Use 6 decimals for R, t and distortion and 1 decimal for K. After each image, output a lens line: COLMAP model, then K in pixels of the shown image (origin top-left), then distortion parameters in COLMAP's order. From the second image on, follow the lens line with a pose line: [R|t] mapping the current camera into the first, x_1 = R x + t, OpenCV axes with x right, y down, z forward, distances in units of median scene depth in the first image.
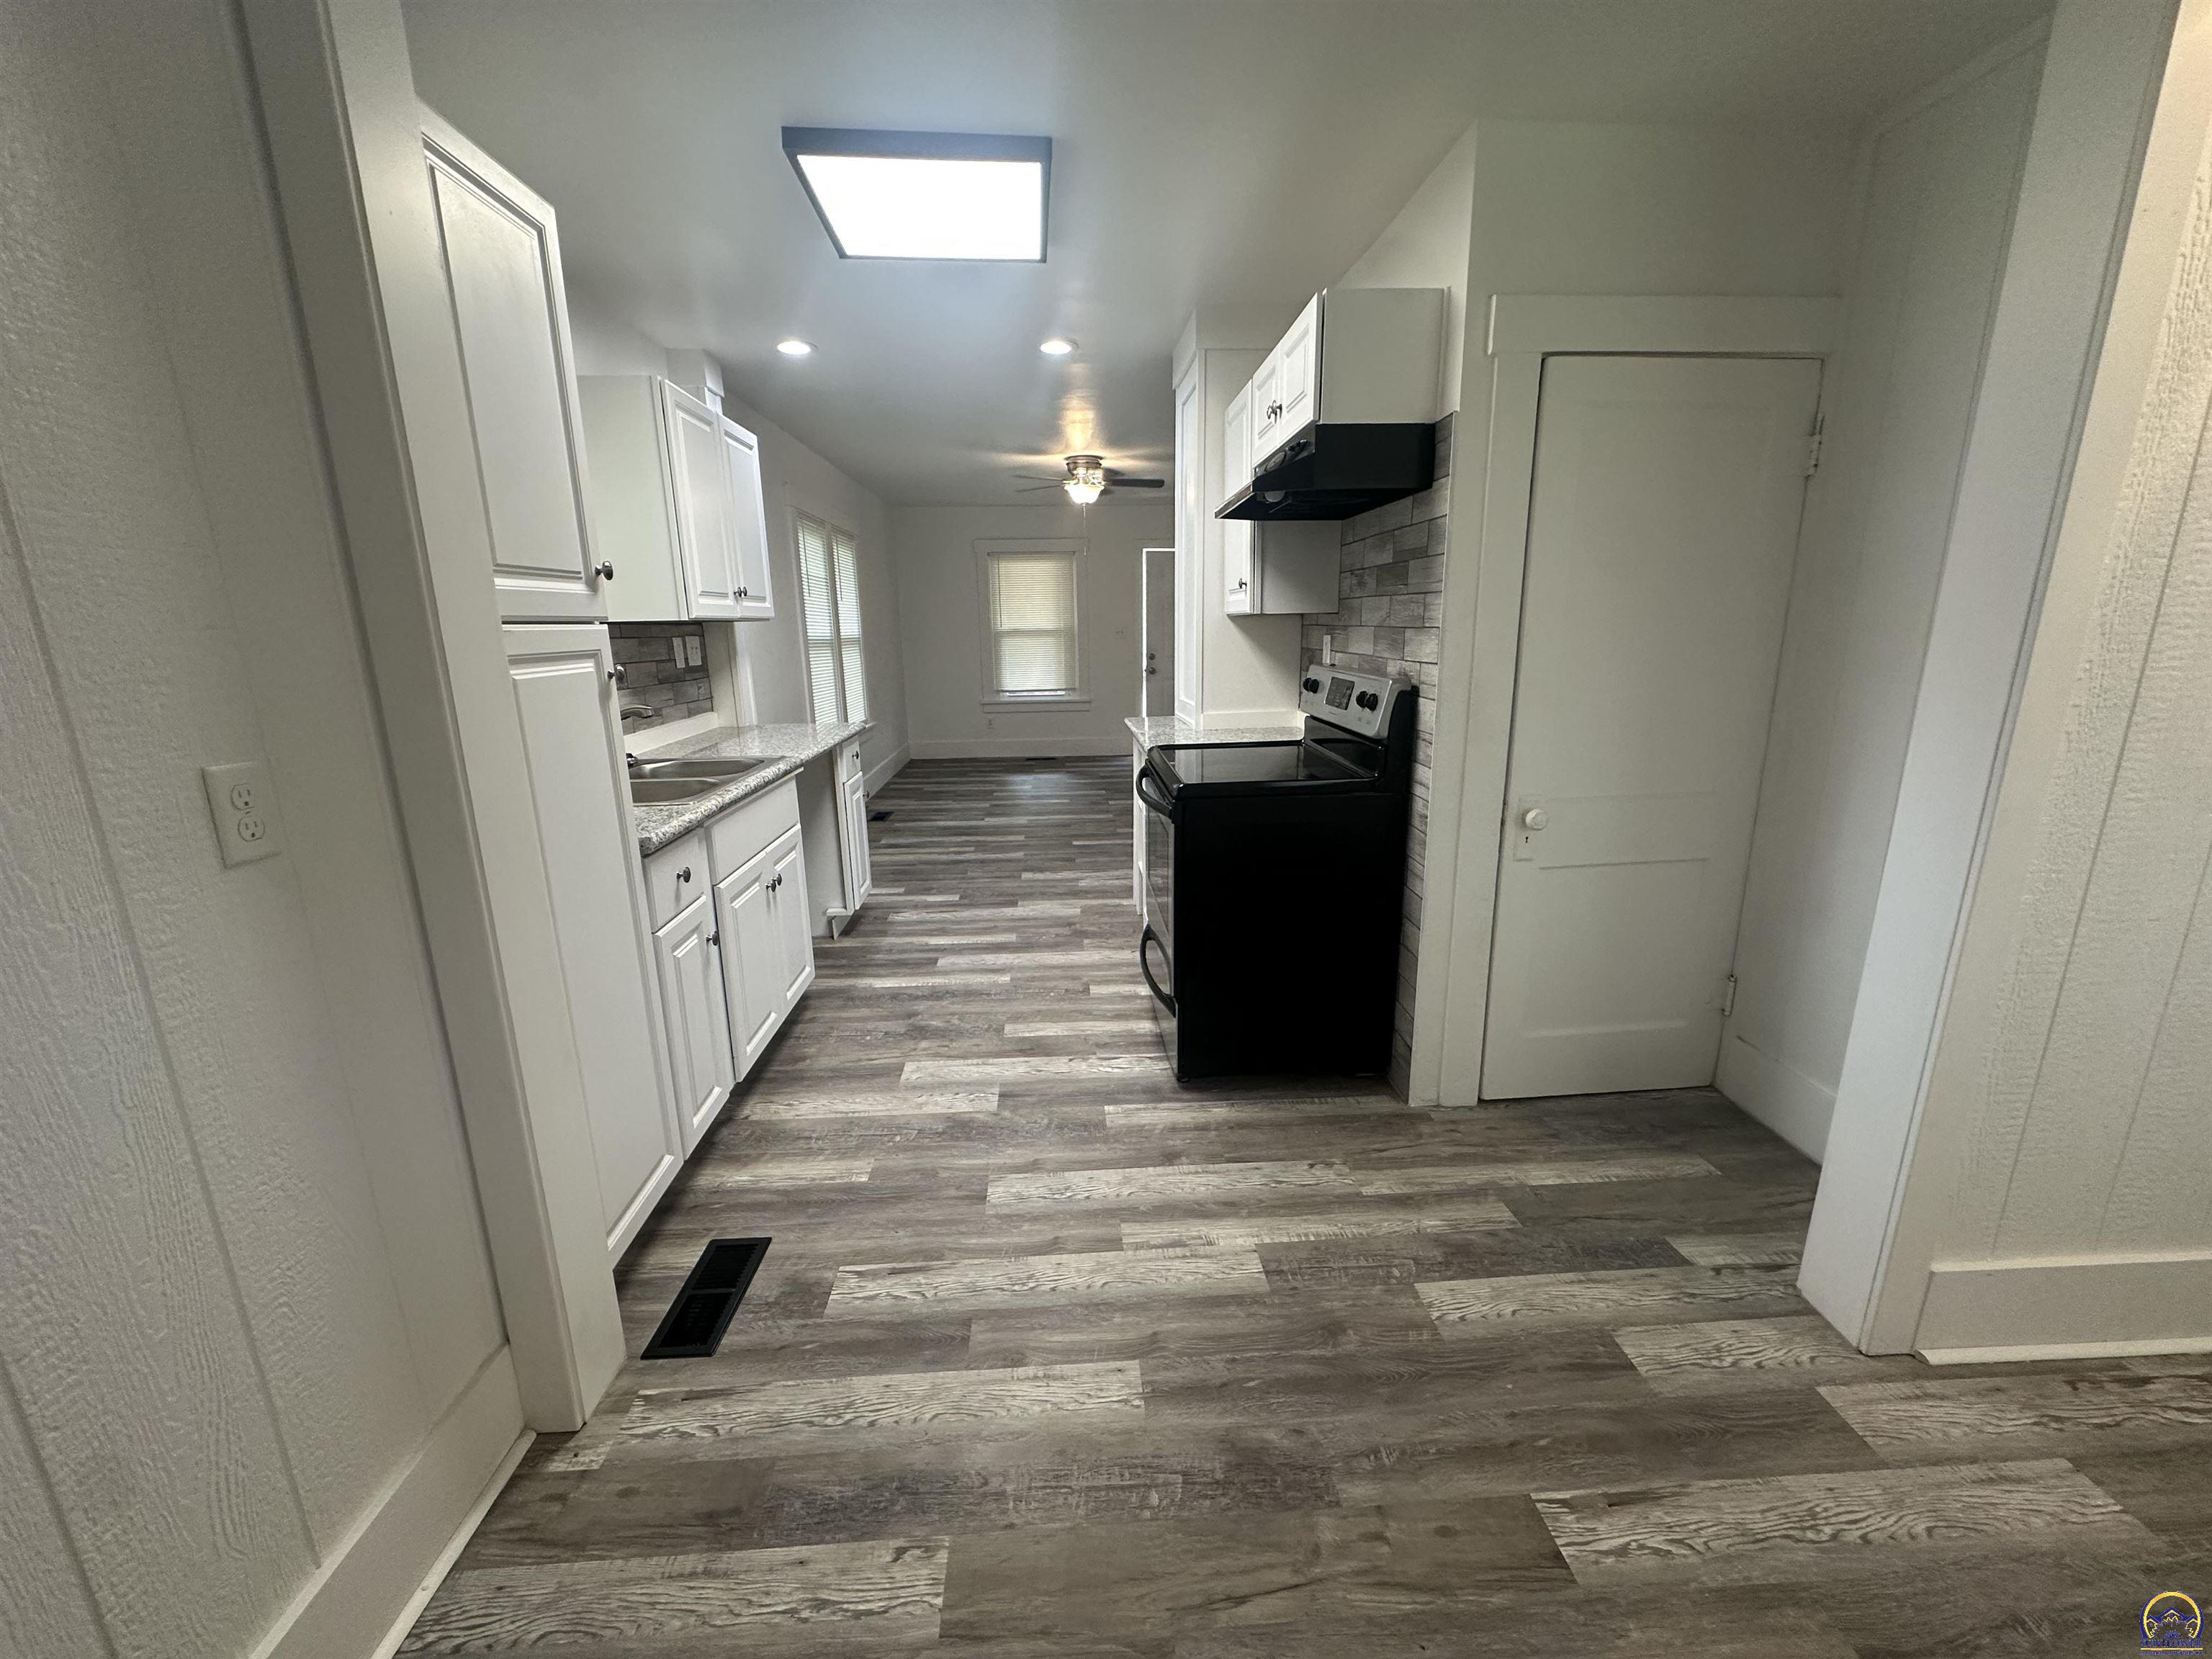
lens RADIAL K [[881.0, 0, 1103.6], [0, 881.0, 835.0], [0, 0, 1]] dist [-0.000561, -0.000027]
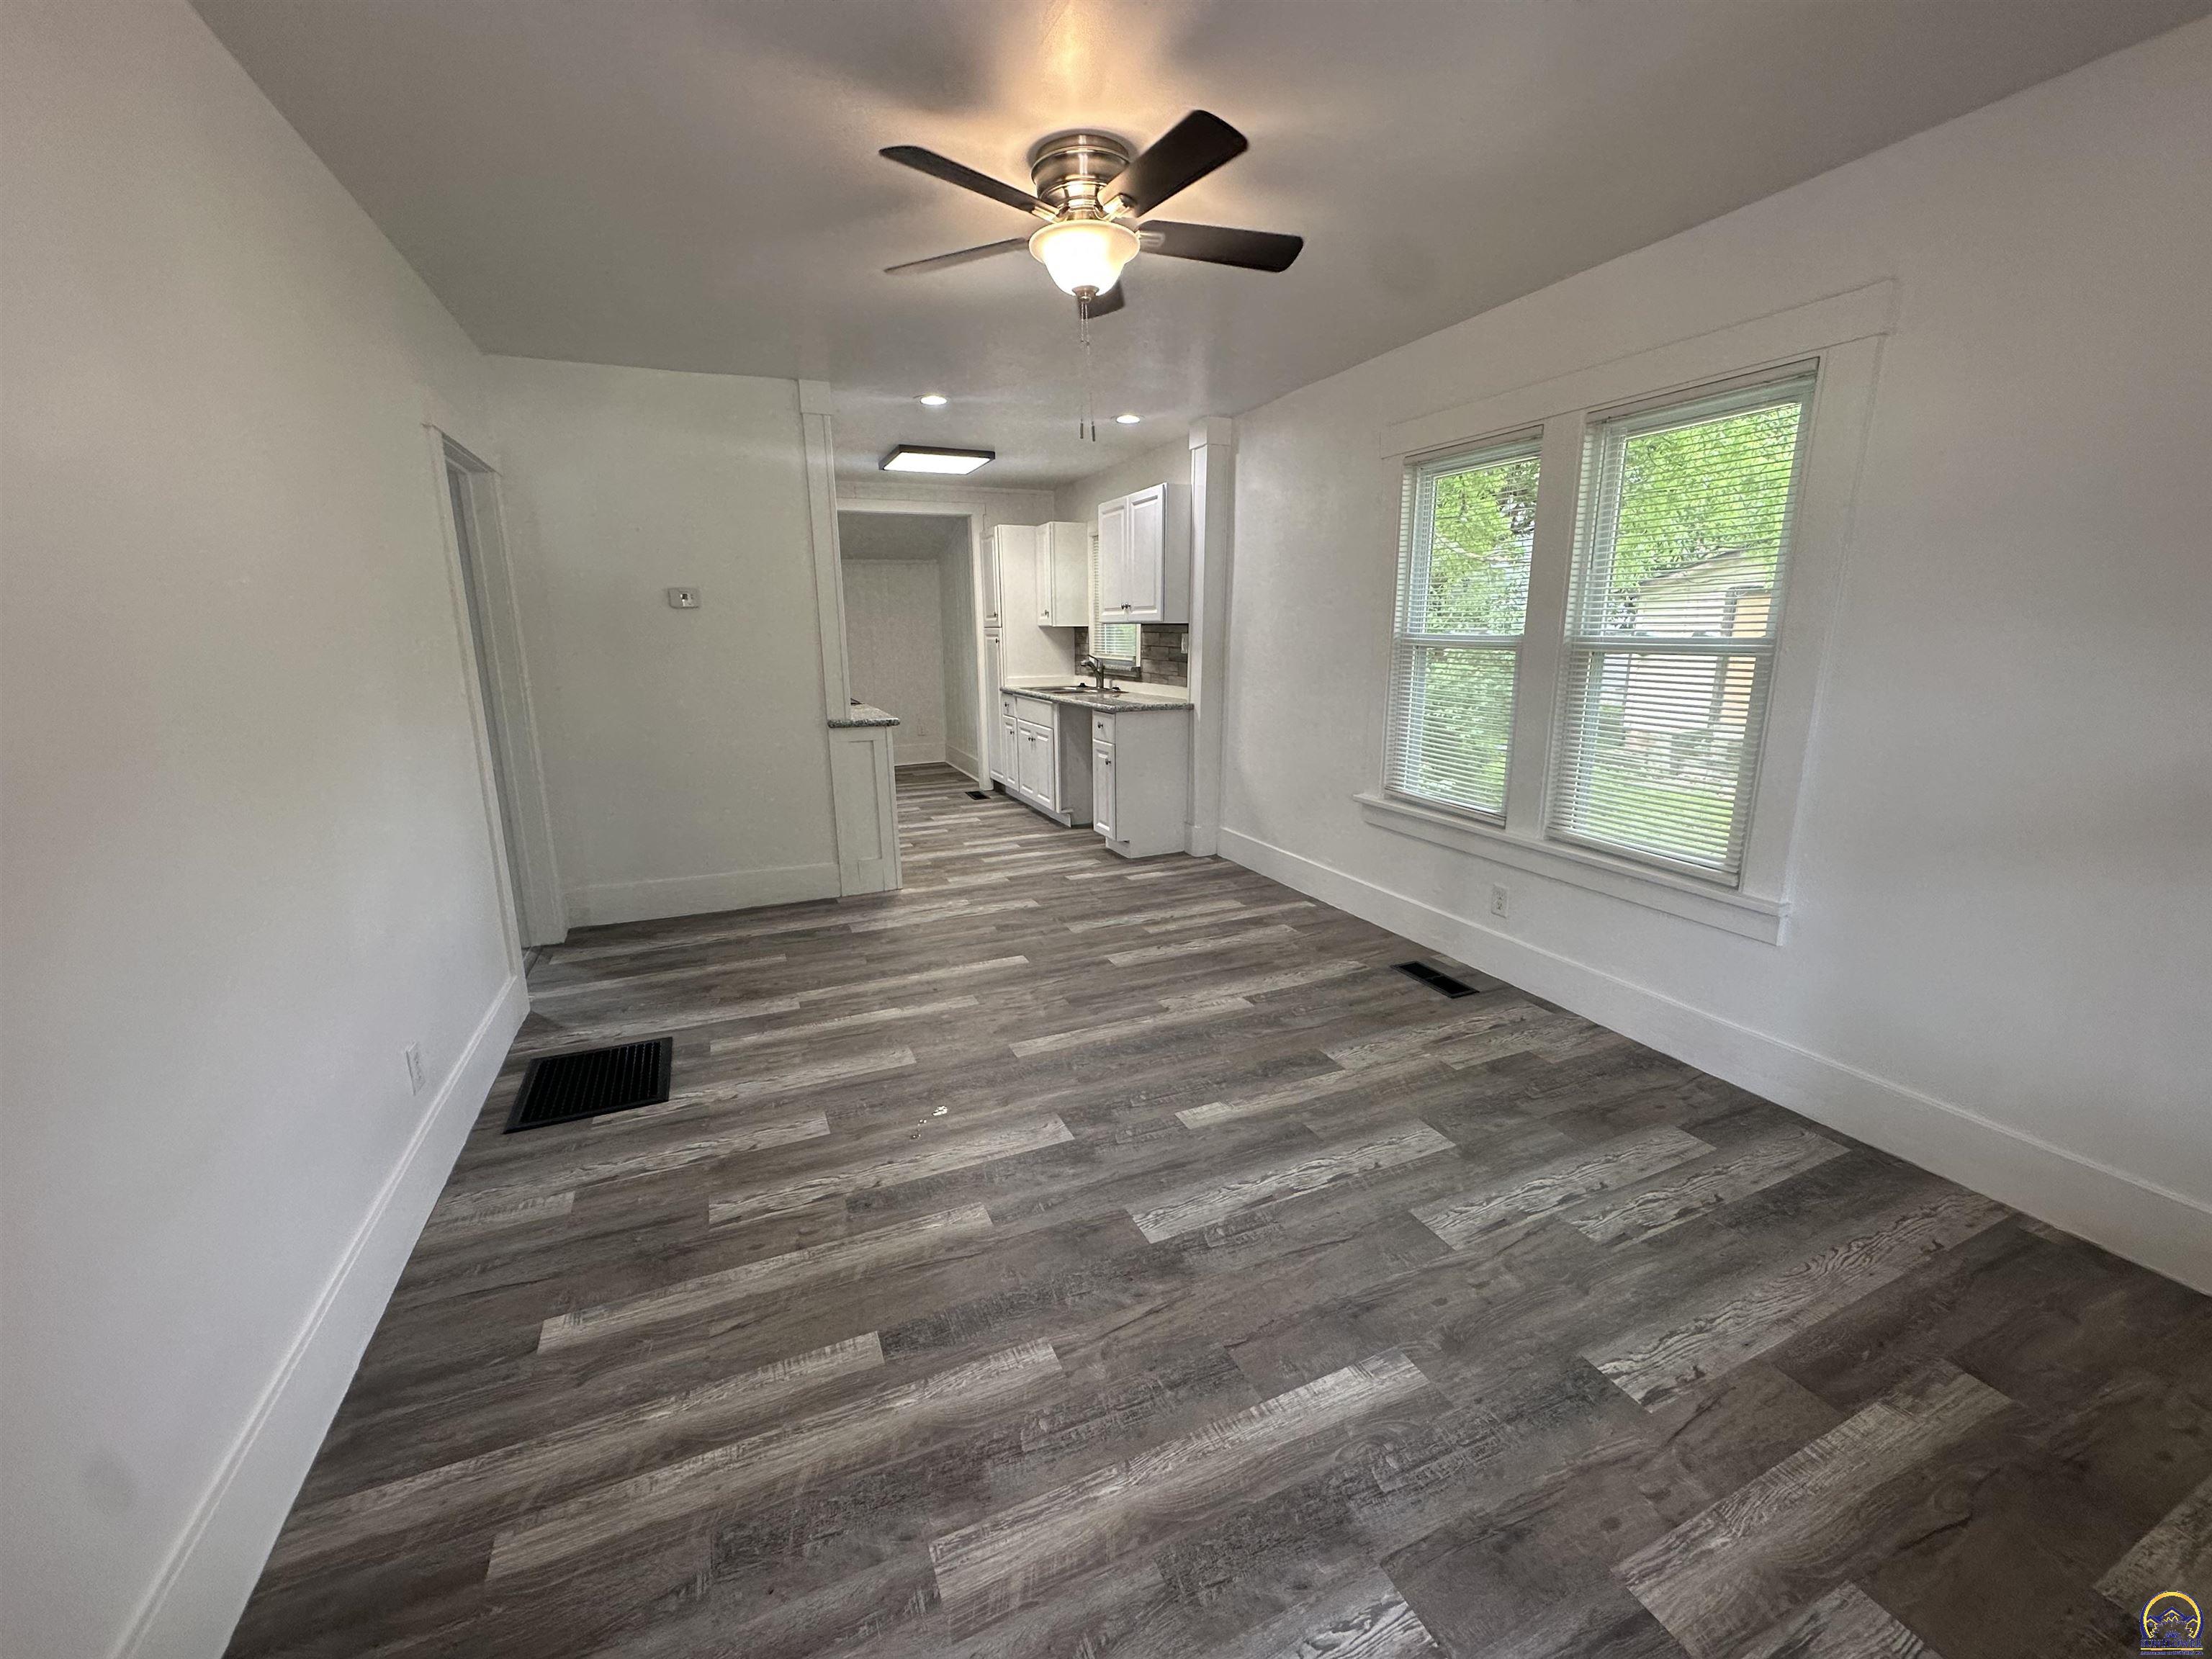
lens RADIAL K [[881.0, 0, 1108.2], [0, 881.0, 828.5], [0, 0, 1]] dist [-0.000561, -0.000027]
pose [[-0.936338, 0.098504, -0.337000, 0.213621], [-0.061270, 0.899266, 0.433090, -0.654470], [0.345713, 0.426166, -0.835981, 2.717773]]
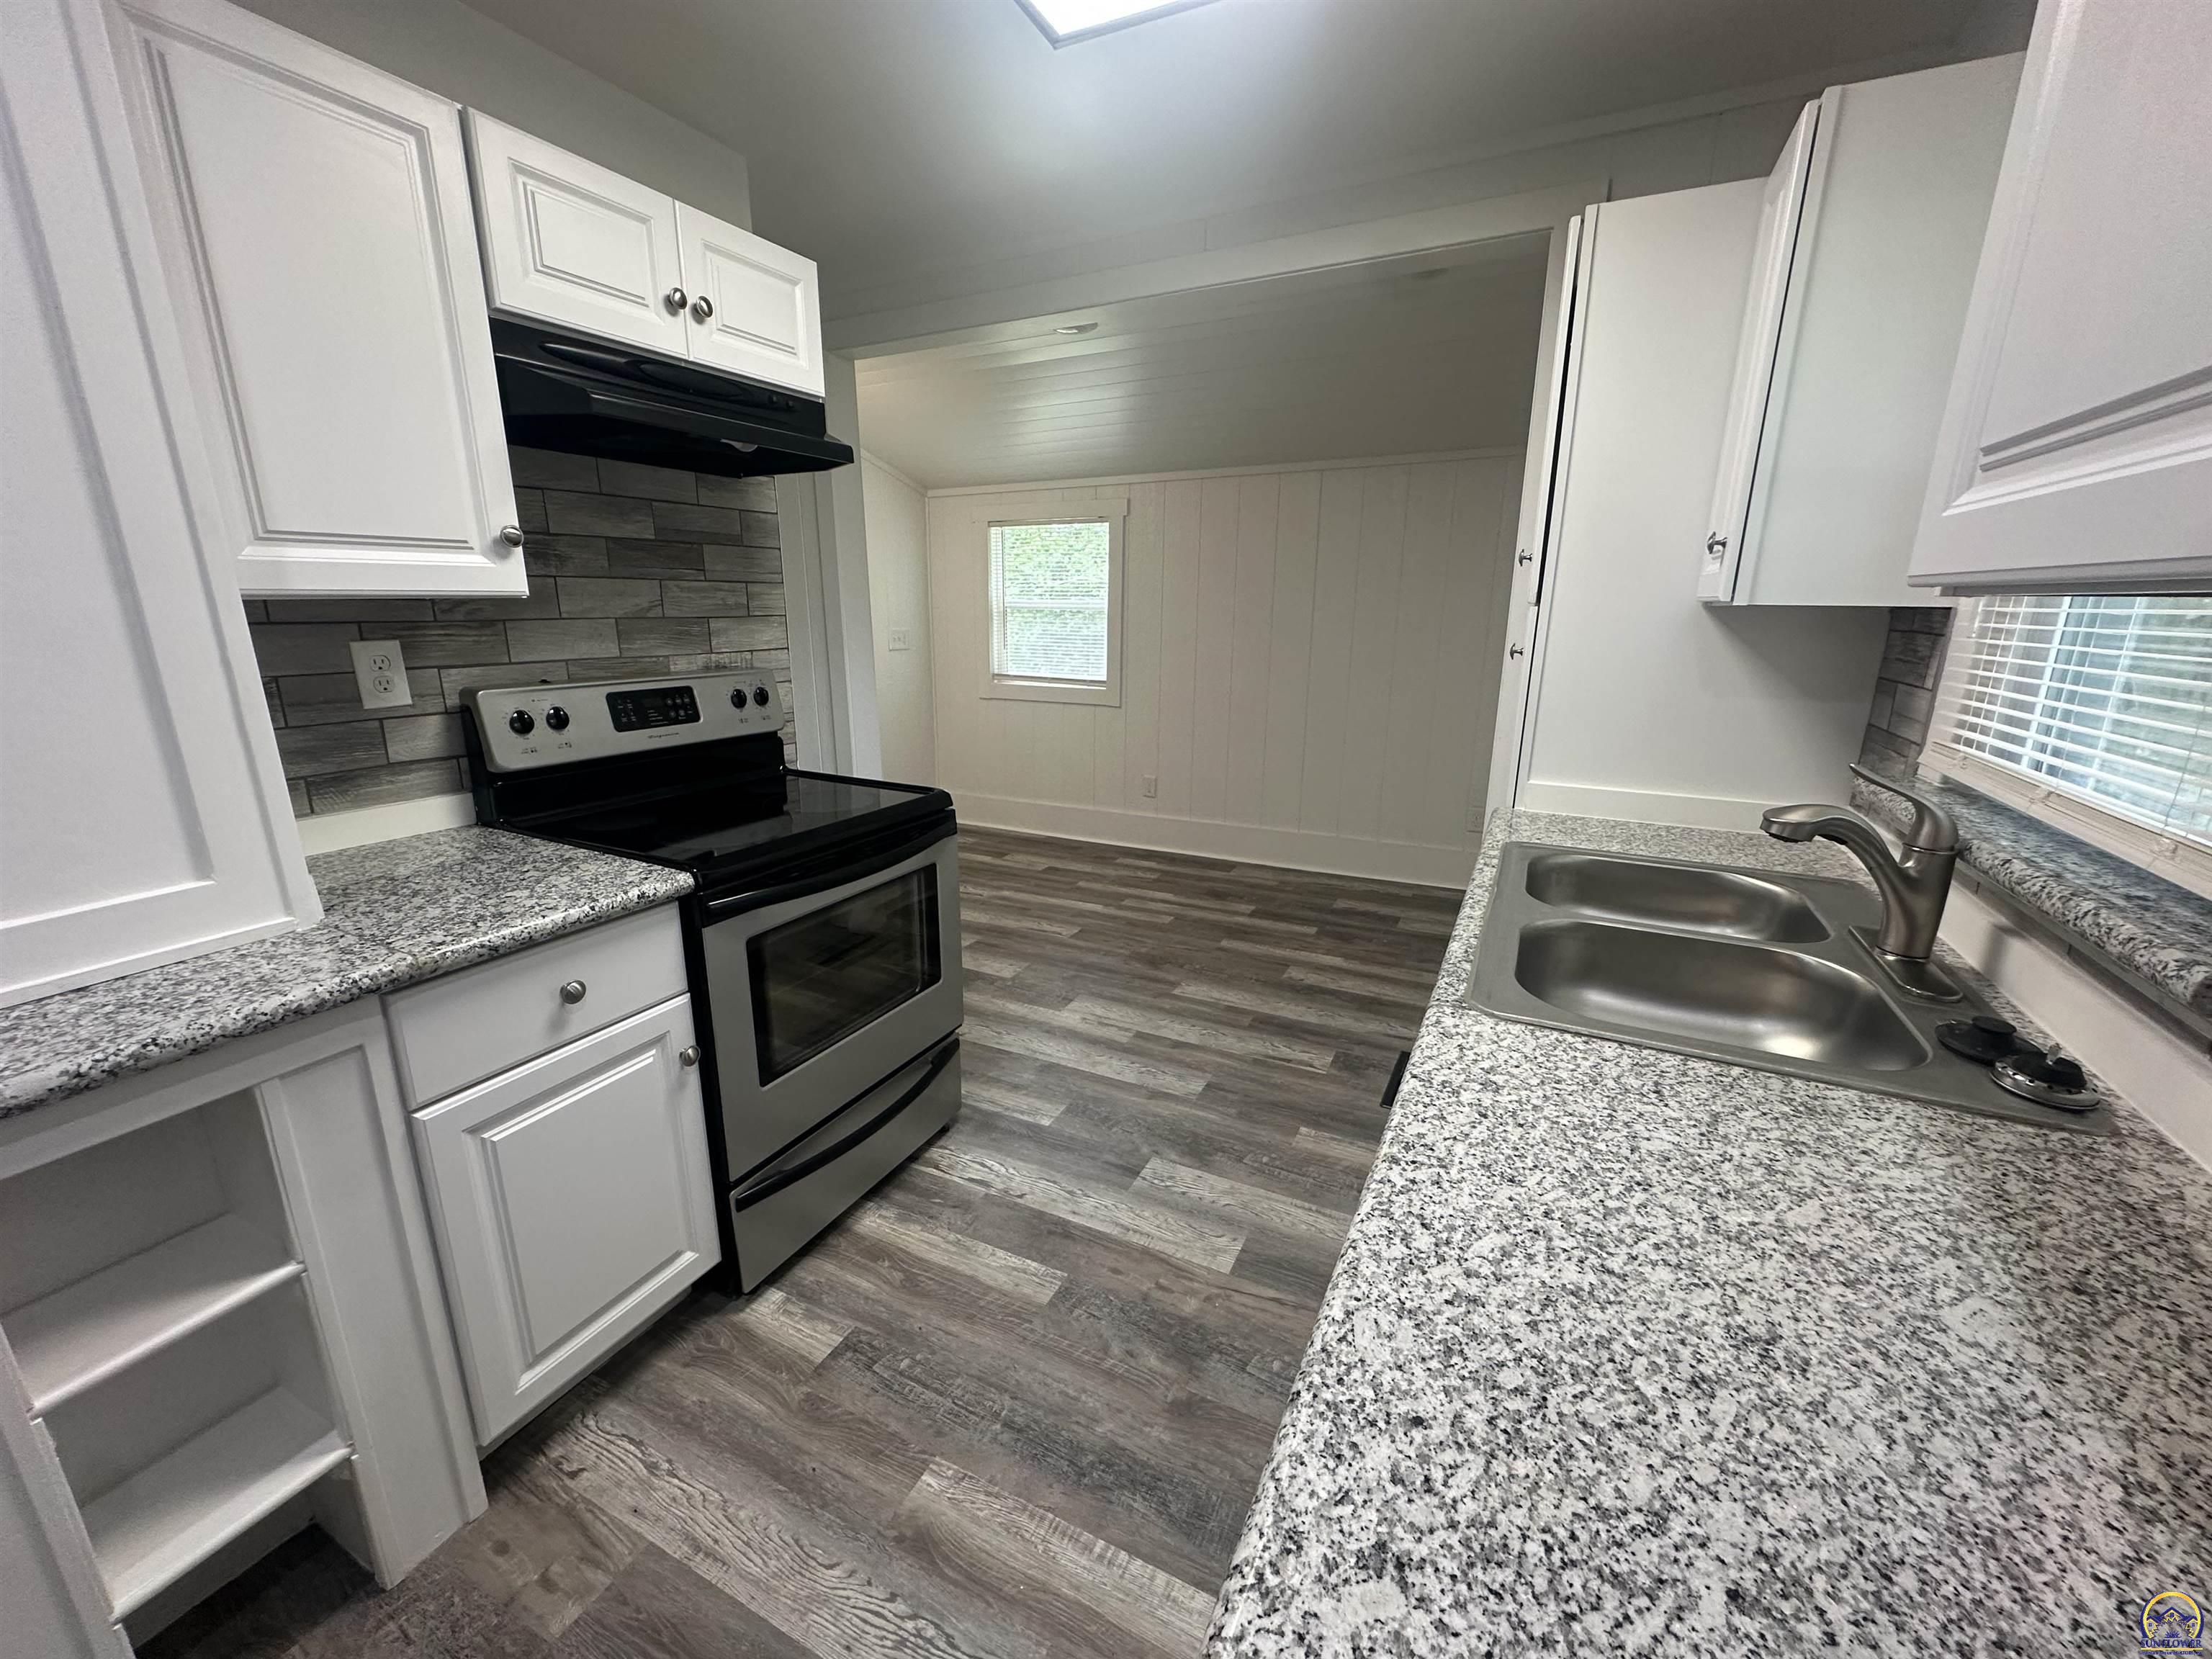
lens RADIAL K [[881.0, 0, 1105.1], [0, 881.0, 825.2], [0, 0, 1]] dist [-0.000561, -0.000027]
pose [[-0.868417, -0.116200, 0.482026, -0.386592], [0.122195, 0.892013, 0.435180, -0.314278], [-0.480541, 0.436819, -0.760440, 1.277326]]
